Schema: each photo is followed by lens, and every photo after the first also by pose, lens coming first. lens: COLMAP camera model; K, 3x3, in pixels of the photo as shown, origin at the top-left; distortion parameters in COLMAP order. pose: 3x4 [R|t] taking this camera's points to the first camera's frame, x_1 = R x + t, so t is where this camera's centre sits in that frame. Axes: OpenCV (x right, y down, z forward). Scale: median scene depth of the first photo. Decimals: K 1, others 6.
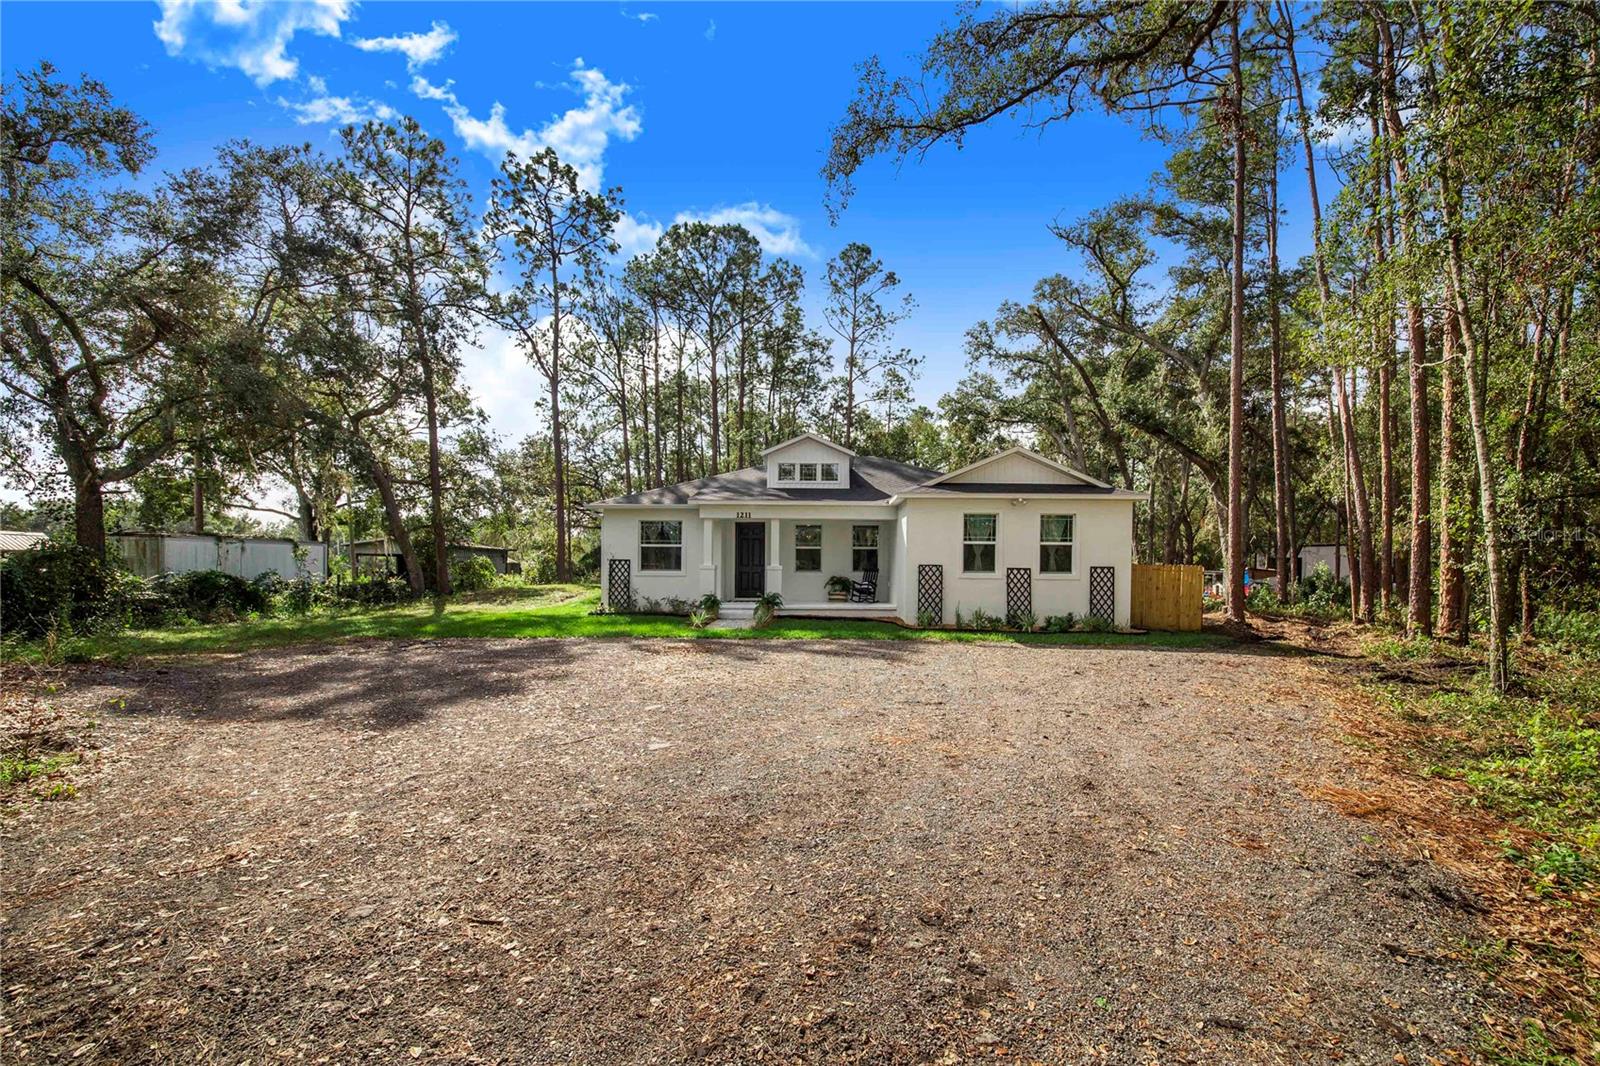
lens RADIAL K [[645.6, 0, 797.0], [0, 645.6, 585.0], [0, 0, 1]] dist [-0.000633, -0.000100]
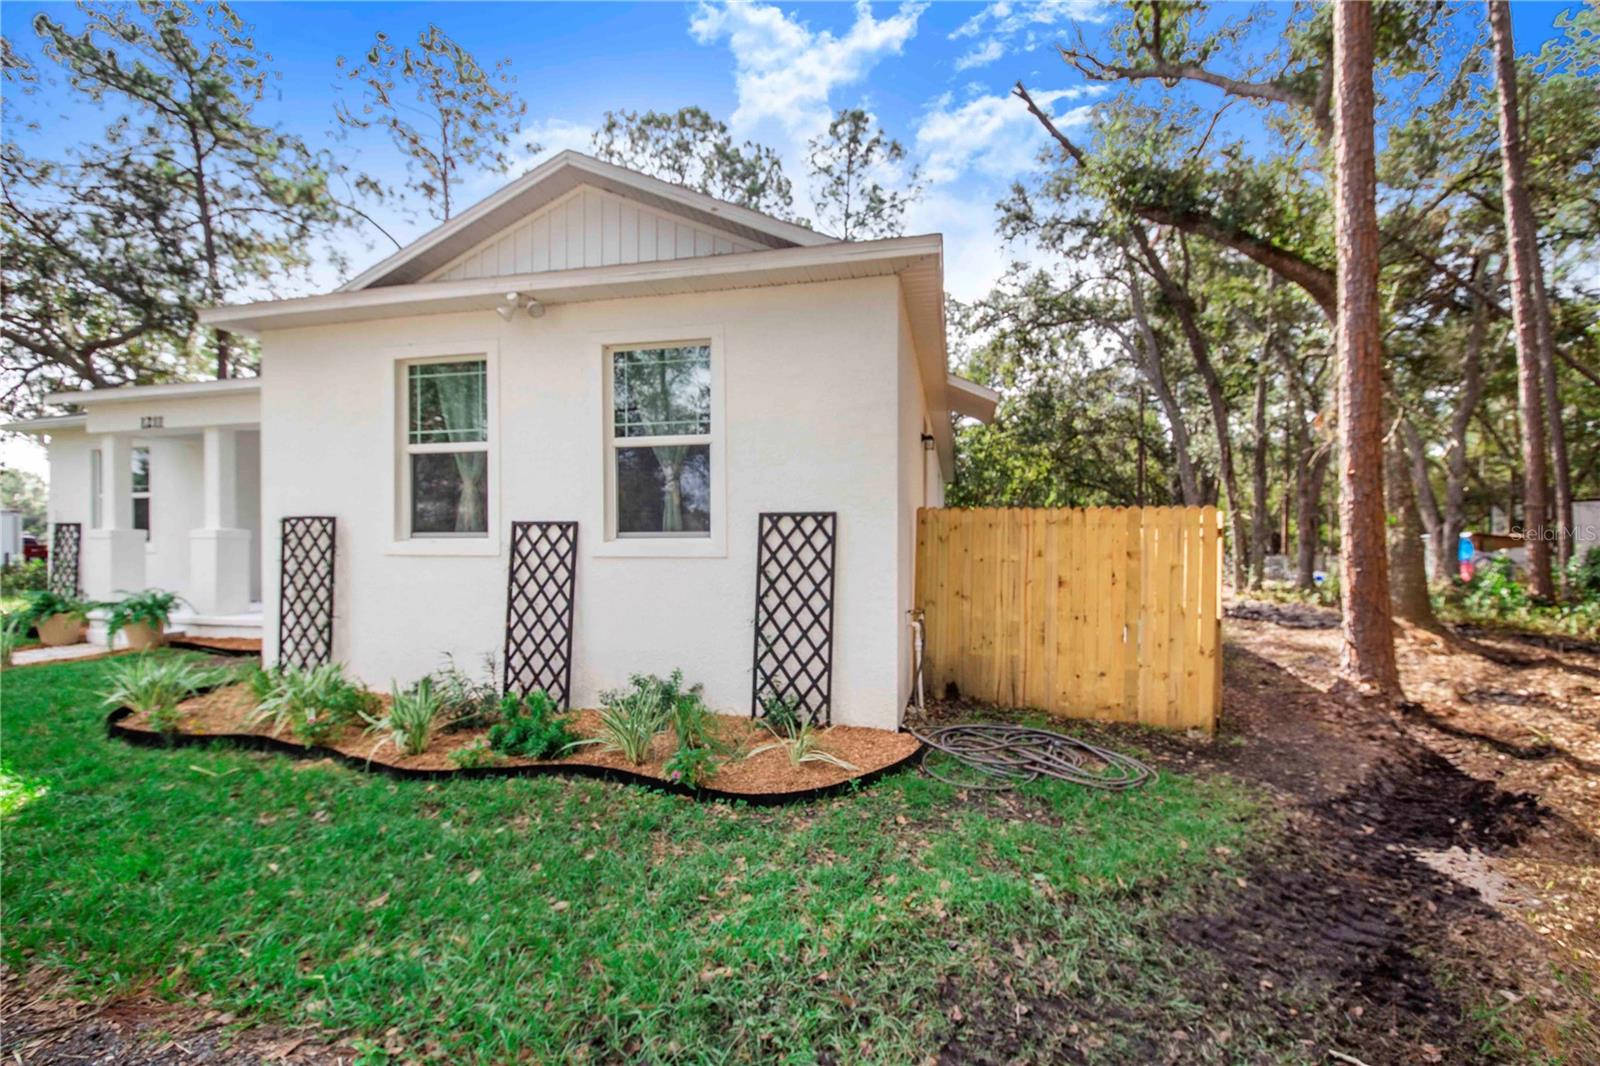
lens RADIAL K [[666.6, 0, 799.1], [0, 666.6, 549.4], [0, 0, 1]] dist [0.001226, 0.000074]
pose [[0.981176, -0.006399, -0.193009, 0.429771], [0.003101, 0.999844, -0.017384, -0.005314], [0.193090, 0.016458, 0.981043, 0.567294]]
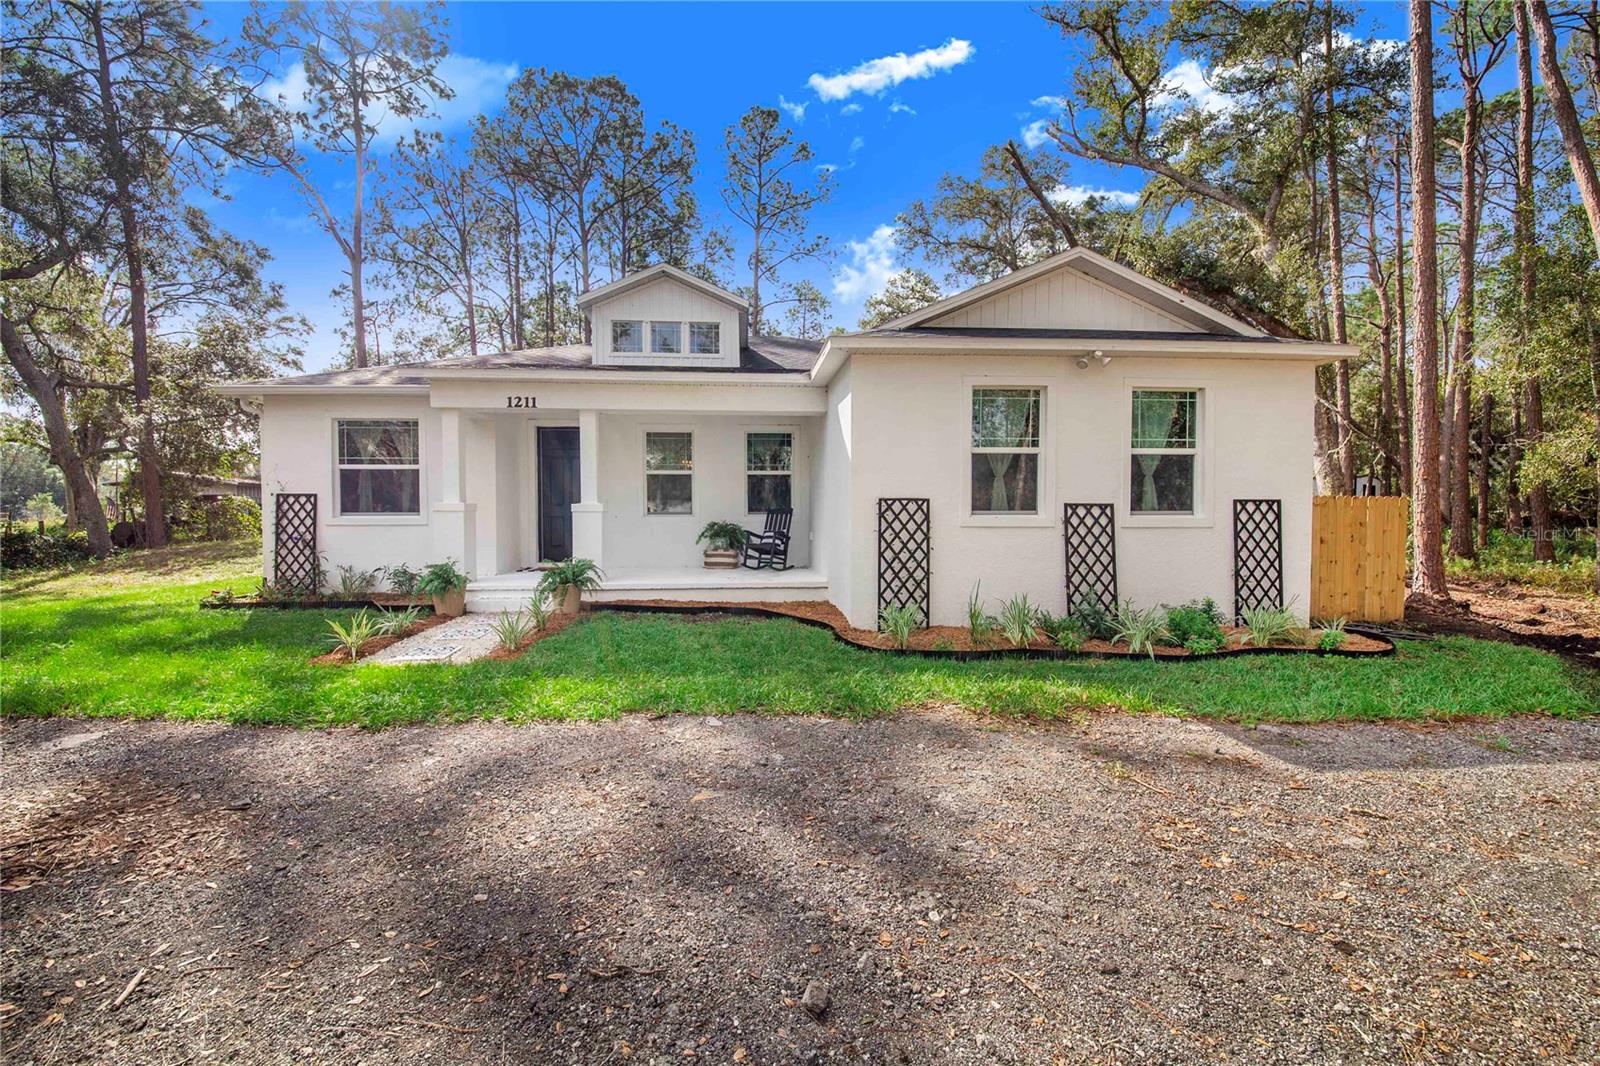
lens RADIAL K [[650.3, 0, 770.3], [0, 650.3, 513.6], [0, 0, 1]] dist [-0.013678, -0.000241]
pose [[0.995808, -0.007669, 0.091144, 0.056764], [0.009606, 0.999737, -0.020837, -0.009304], [-0.090960, 0.021625, 0.995620, 0.447113]]
